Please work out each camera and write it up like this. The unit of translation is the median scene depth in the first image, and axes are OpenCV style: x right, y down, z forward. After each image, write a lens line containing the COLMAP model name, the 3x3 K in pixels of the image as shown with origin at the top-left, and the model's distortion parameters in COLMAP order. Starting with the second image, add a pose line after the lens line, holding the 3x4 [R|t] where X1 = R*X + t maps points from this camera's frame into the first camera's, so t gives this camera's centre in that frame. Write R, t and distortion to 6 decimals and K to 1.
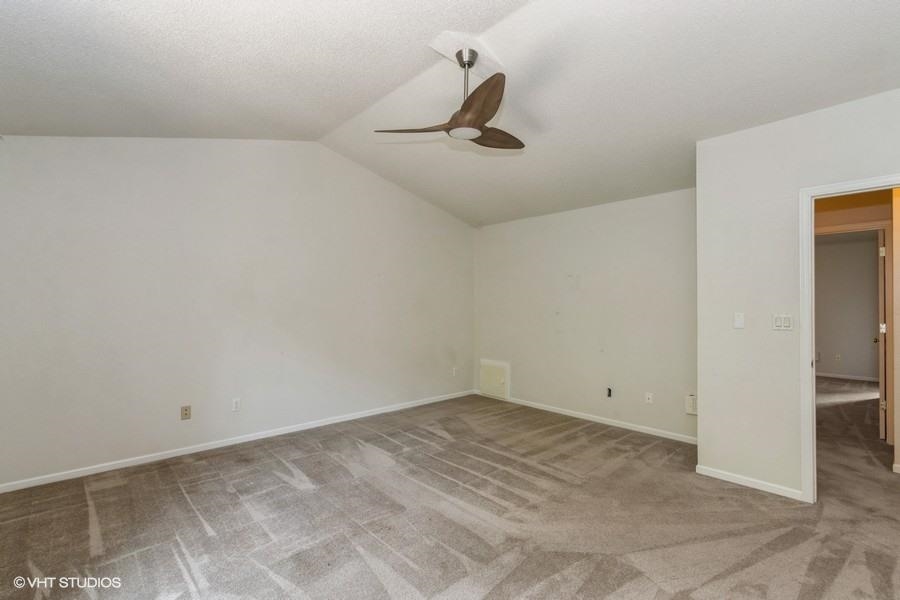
lens RADIAL K [[423.4, 0, 451.6], [0, 423.4, 302.0], [0, 0, 1]] dist [0.014910, -0.003865]
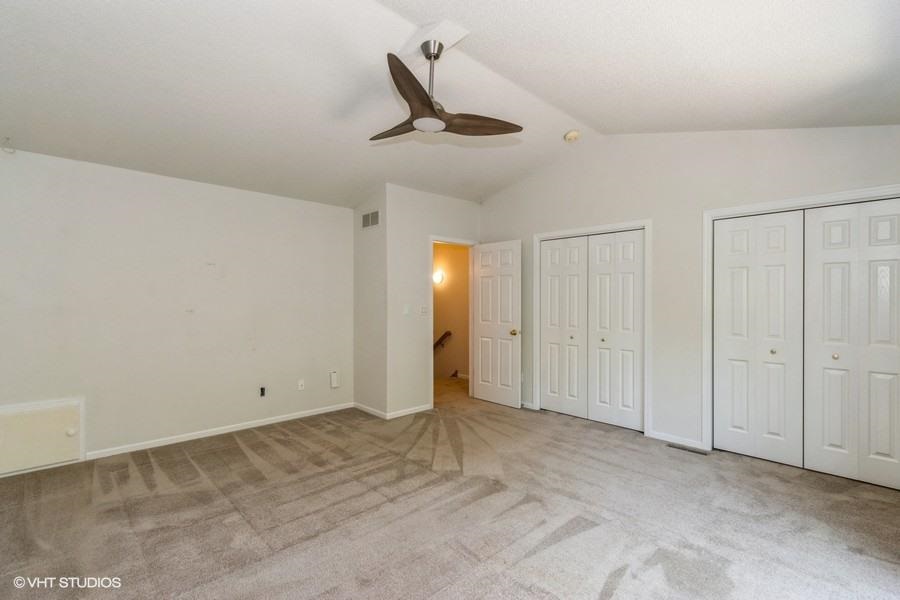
lens RADIAL K [[423.4, 0, 456.7], [0, 423.4, 300.0], [0, 0, 1]] dist [0.014910, -0.003865]
pose [[-0.022624, -0.008970, 0.999704, -0.726380], [-0.001780, 0.999959, 0.008932, -0.001391], [-0.999742, -0.001578, -0.022639, 0.727752]]
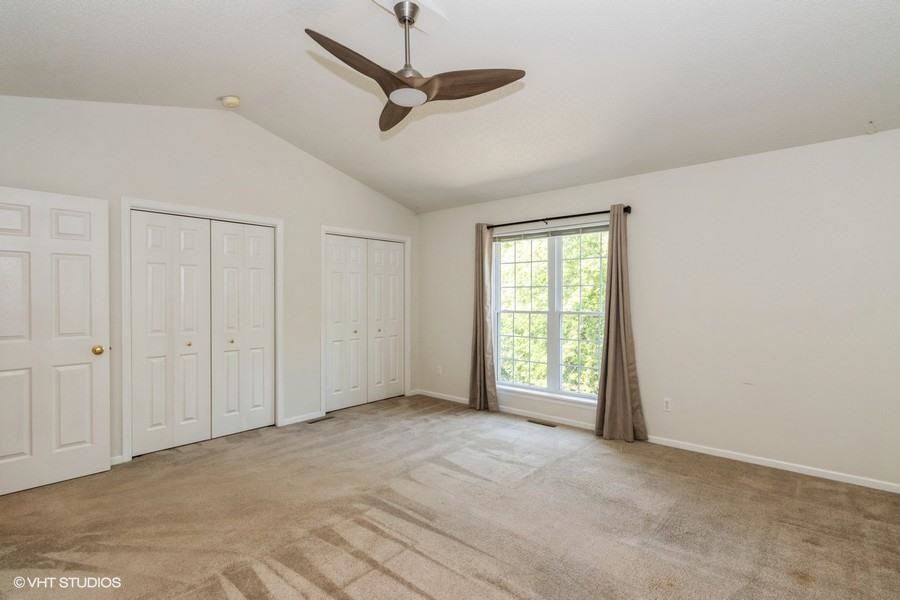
lens RADIAL K [[438.5, 0, 454.5], [0, 438.5, 296.5], [0, 0, 1]] dist [-0.002165, -0.001577]
pose [[-0.991457, -0.009430, -0.130094, 0.042597], [-0.009706, 0.999952, 0.001488, 0.000807], [0.130073, 0.002738, -0.991501, 1.447186]]
